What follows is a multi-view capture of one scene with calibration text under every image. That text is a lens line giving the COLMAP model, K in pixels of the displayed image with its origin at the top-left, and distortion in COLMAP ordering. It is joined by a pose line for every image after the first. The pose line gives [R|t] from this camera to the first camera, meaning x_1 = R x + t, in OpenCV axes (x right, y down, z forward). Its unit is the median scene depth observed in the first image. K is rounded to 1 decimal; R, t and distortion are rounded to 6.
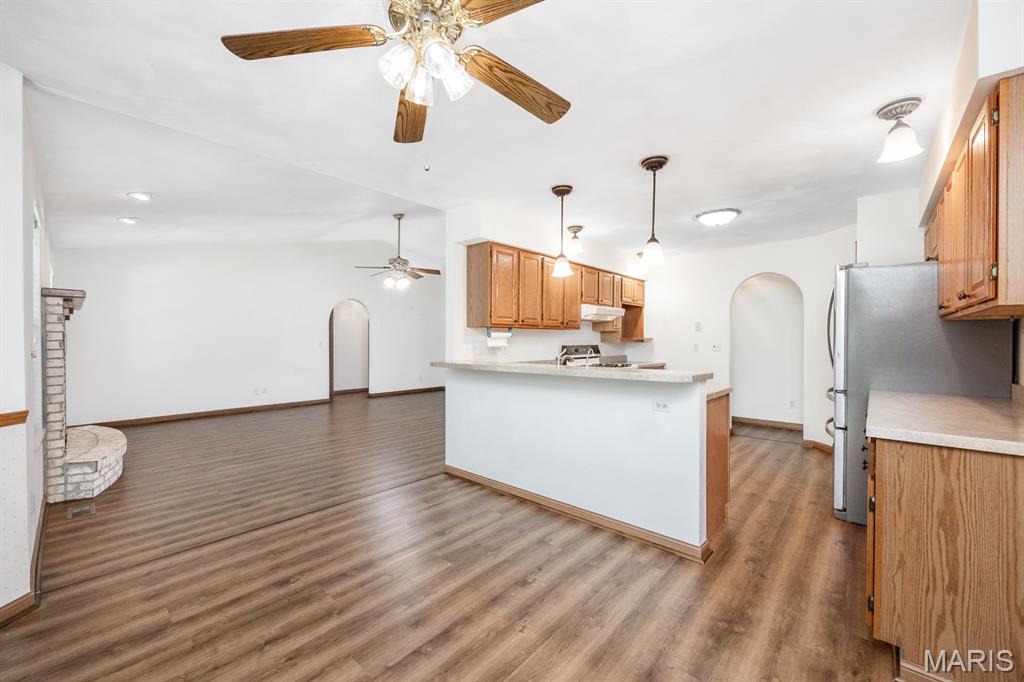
lens RADIAL K [[396.0, 0, 516.8], [0, 396.0, 340.8], [0, 0, 1]] dist [-0.001845, 0.001056]
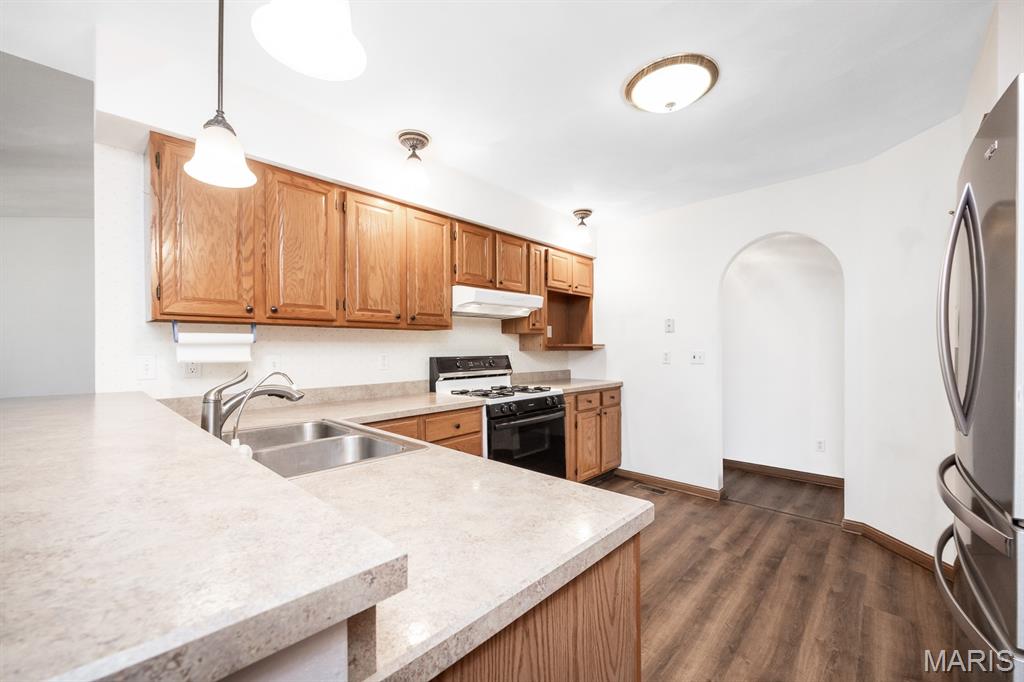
lens RADIAL K [[396.0, 0, 521.1], [0, 396.0, 349.2], [0, 0, 1]] dist [-0.001845, 0.001056]
pose [[0.999730, -0.008336, -0.021681, 0.260887], [0.008301, 0.999964, -0.001746, 0.001984], [0.021694, 0.001566, 0.999763, 0.402265]]
